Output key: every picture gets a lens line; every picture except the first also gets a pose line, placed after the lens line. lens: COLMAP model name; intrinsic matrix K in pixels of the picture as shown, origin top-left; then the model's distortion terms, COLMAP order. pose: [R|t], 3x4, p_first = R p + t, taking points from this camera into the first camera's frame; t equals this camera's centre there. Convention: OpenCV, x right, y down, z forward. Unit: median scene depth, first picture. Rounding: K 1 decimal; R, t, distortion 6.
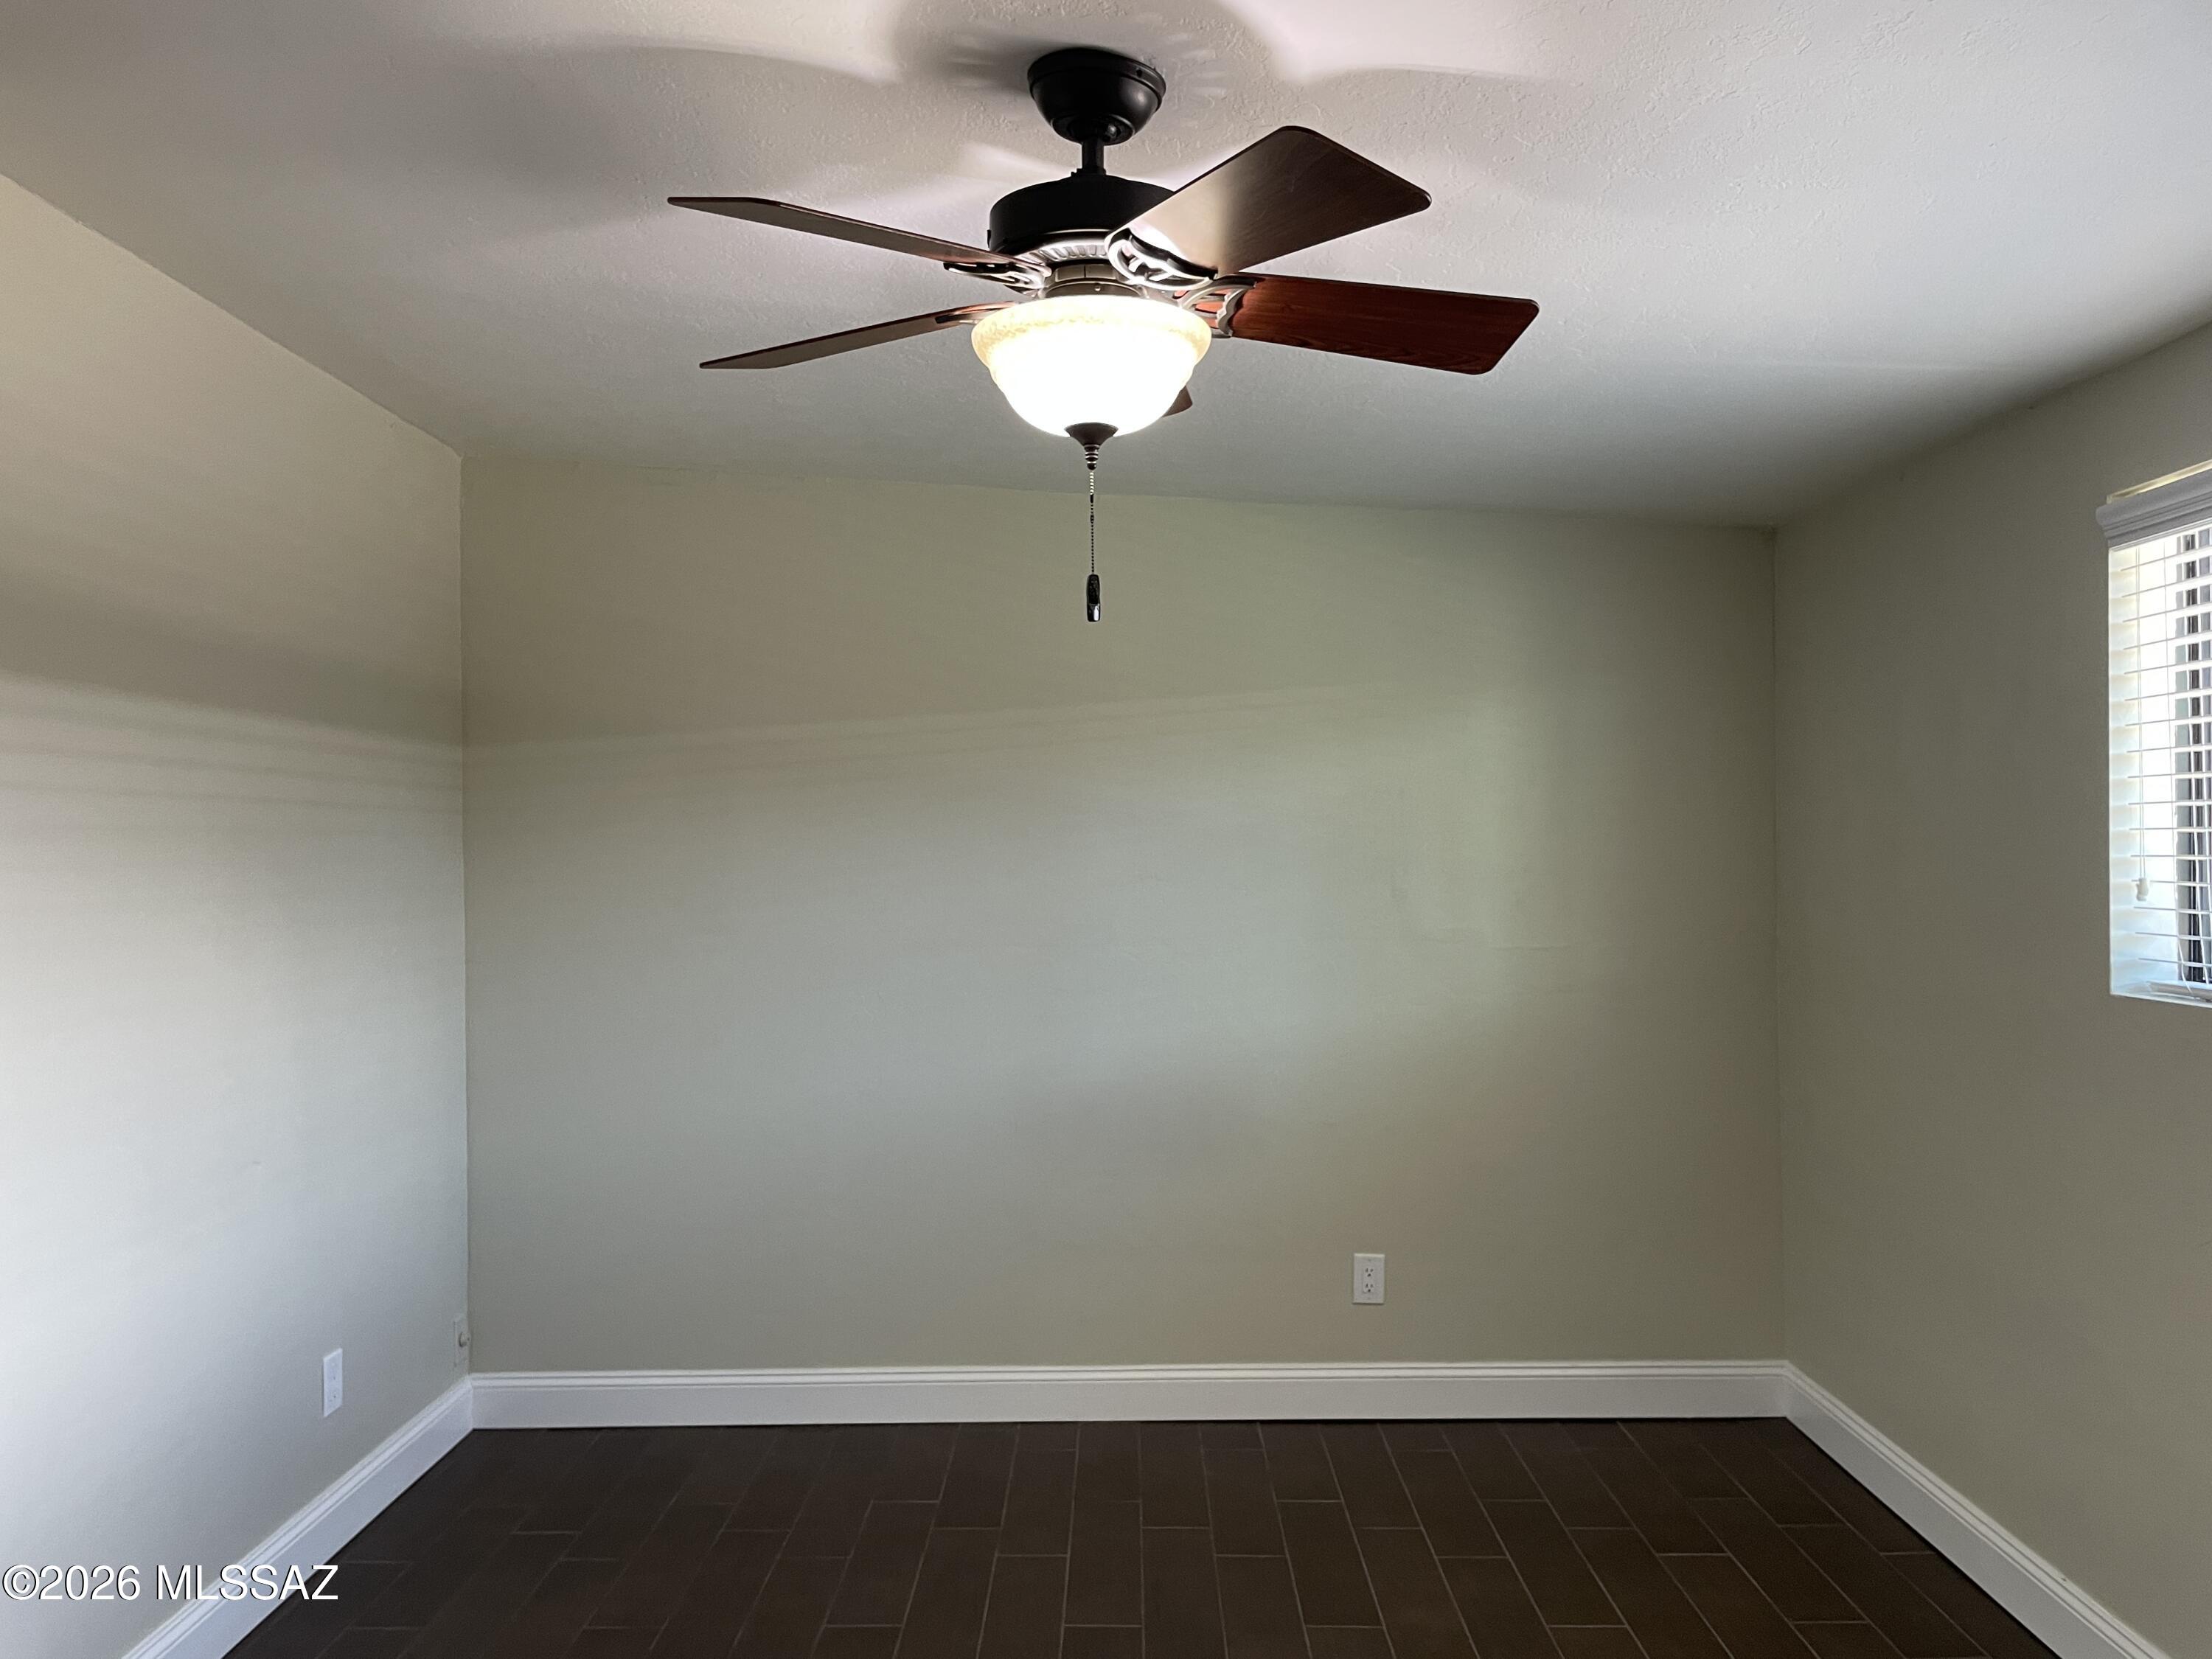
lens RADIAL K [[1647.7, 0, 1158.6], [0, 1647.7, 831.8], [0, 0, 1]] dist [0.005224, 0.000781]
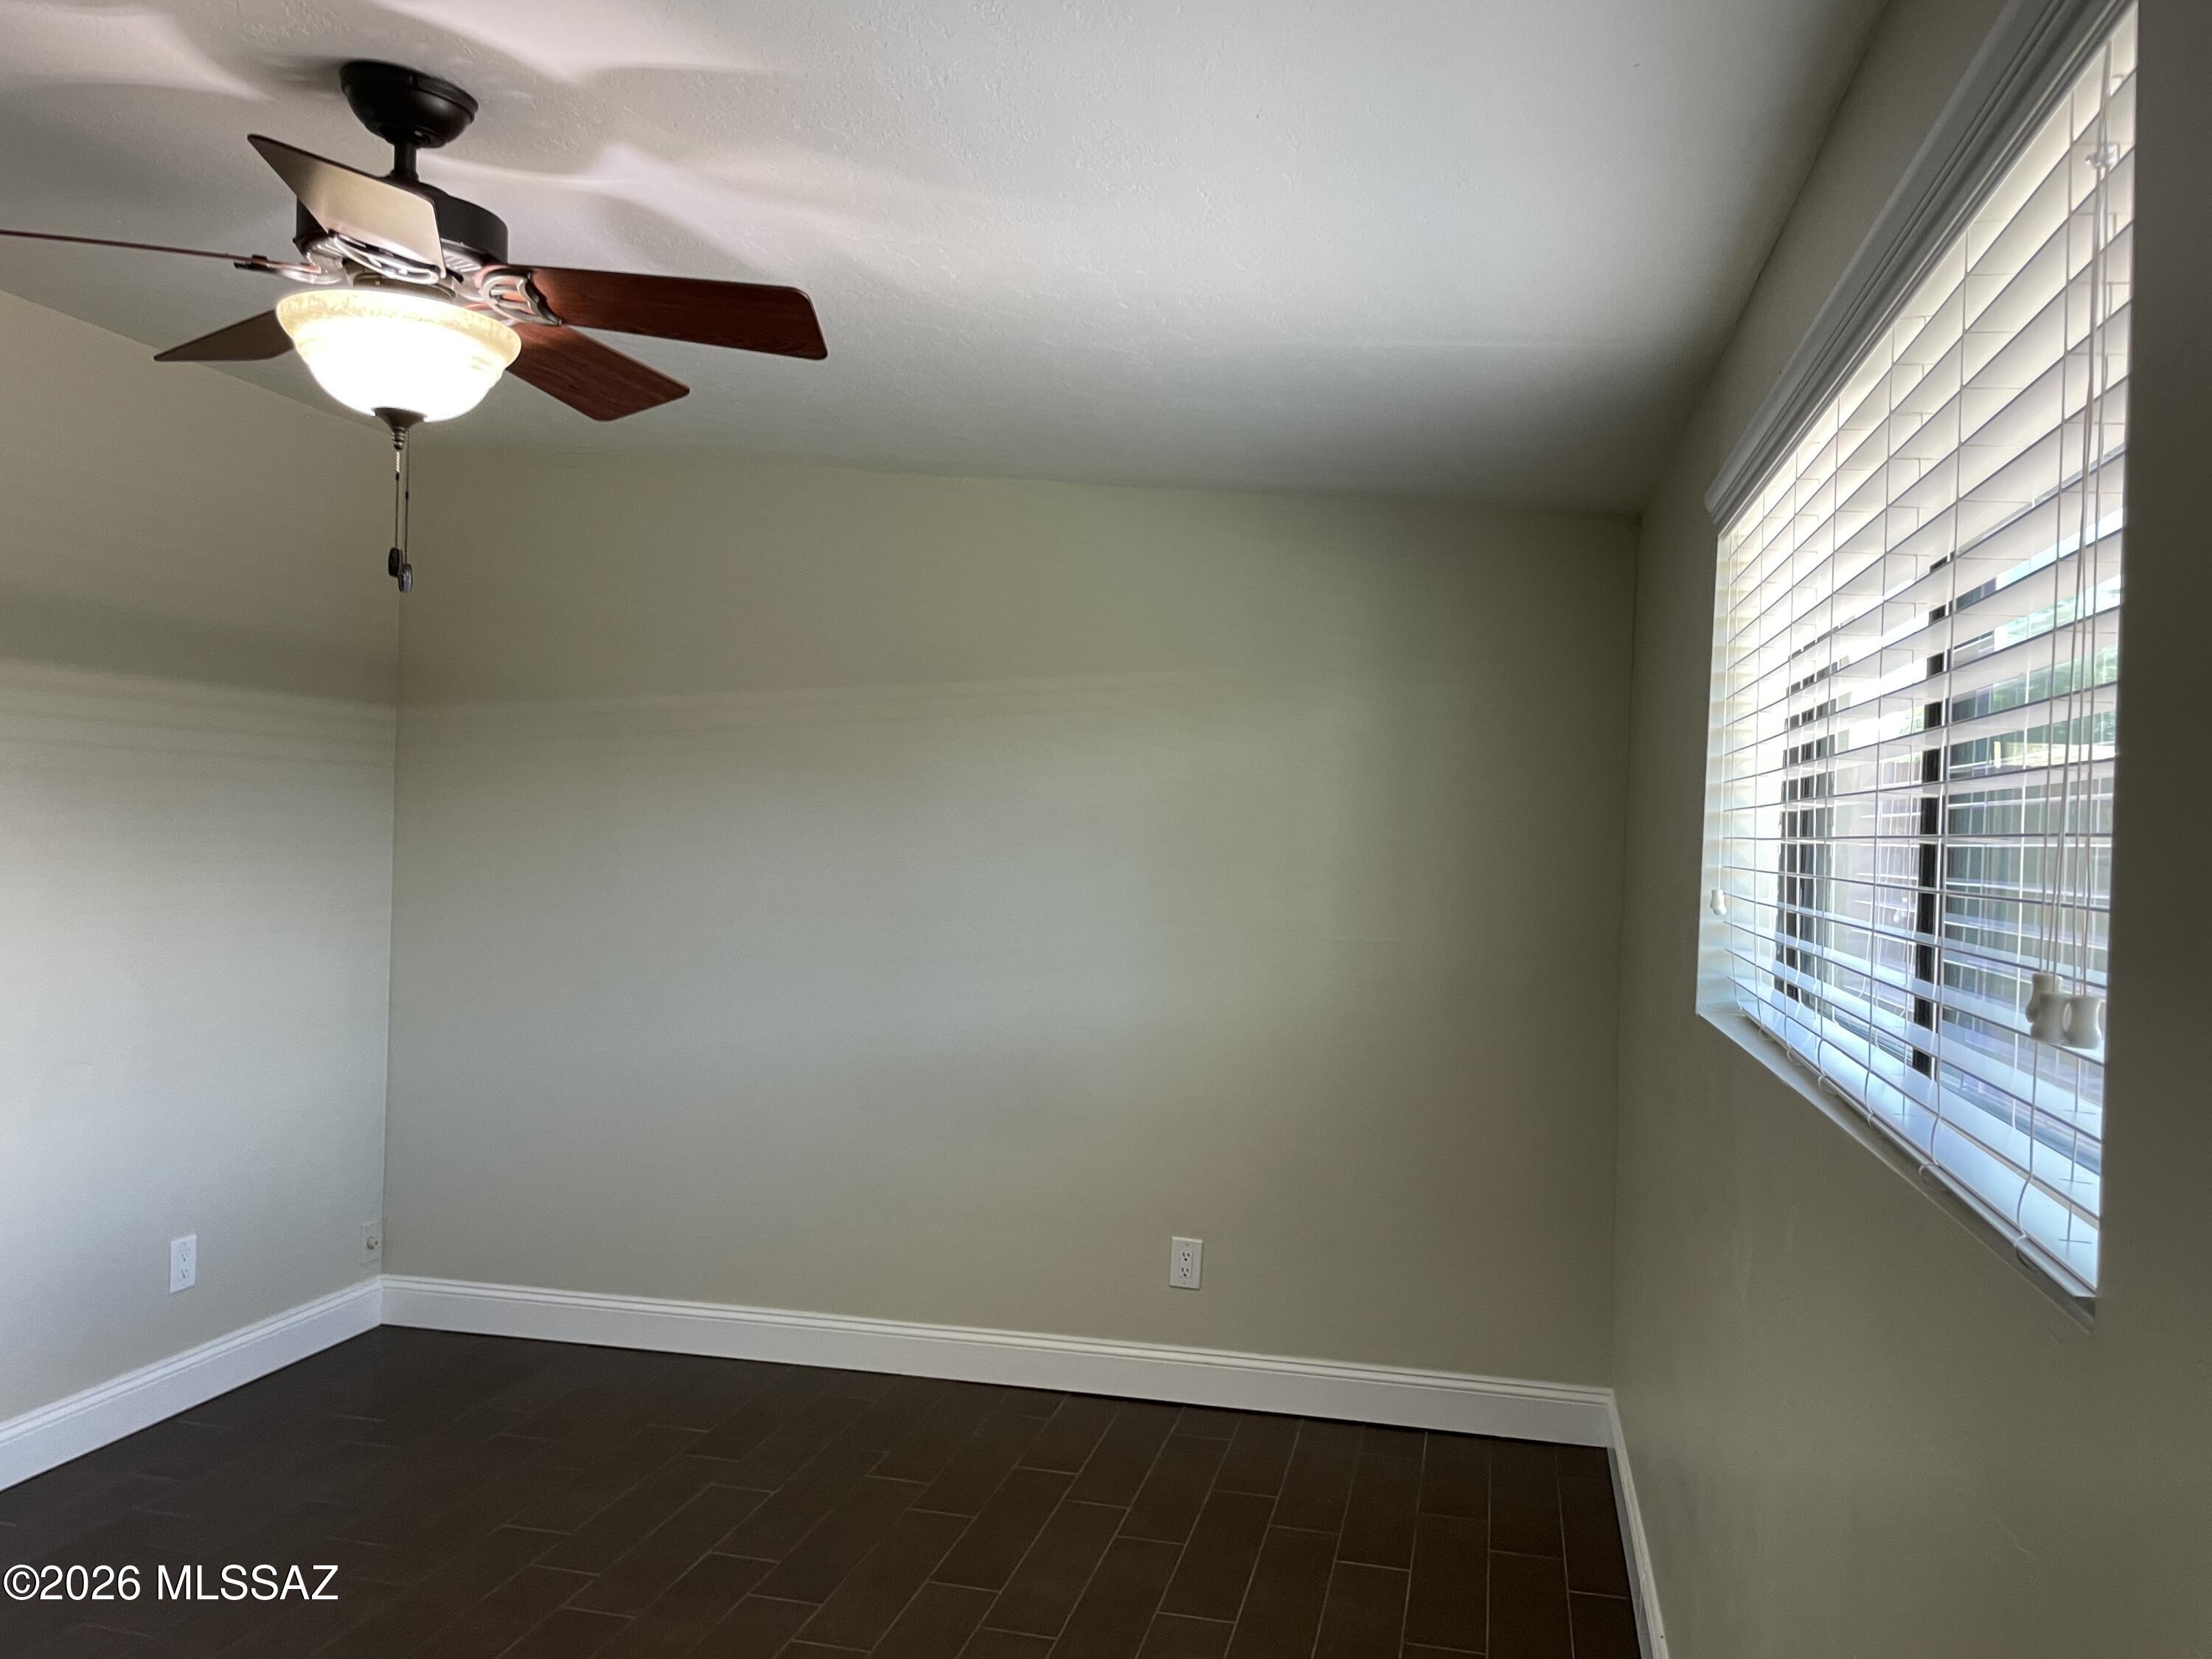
lens RADIAL K [[1647.7, 0, 1158.6], [0, 1647.7, 831.8], [0, 0, 1]] dist [0.005224, 0.000781]
pose [[0.980808, 0.041752, -0.190453, 0.294827], [-0.040027, 0.999115, 0.012898, -0.002804], [0.190823, -0.005027, 0.981612, 0.015817]]
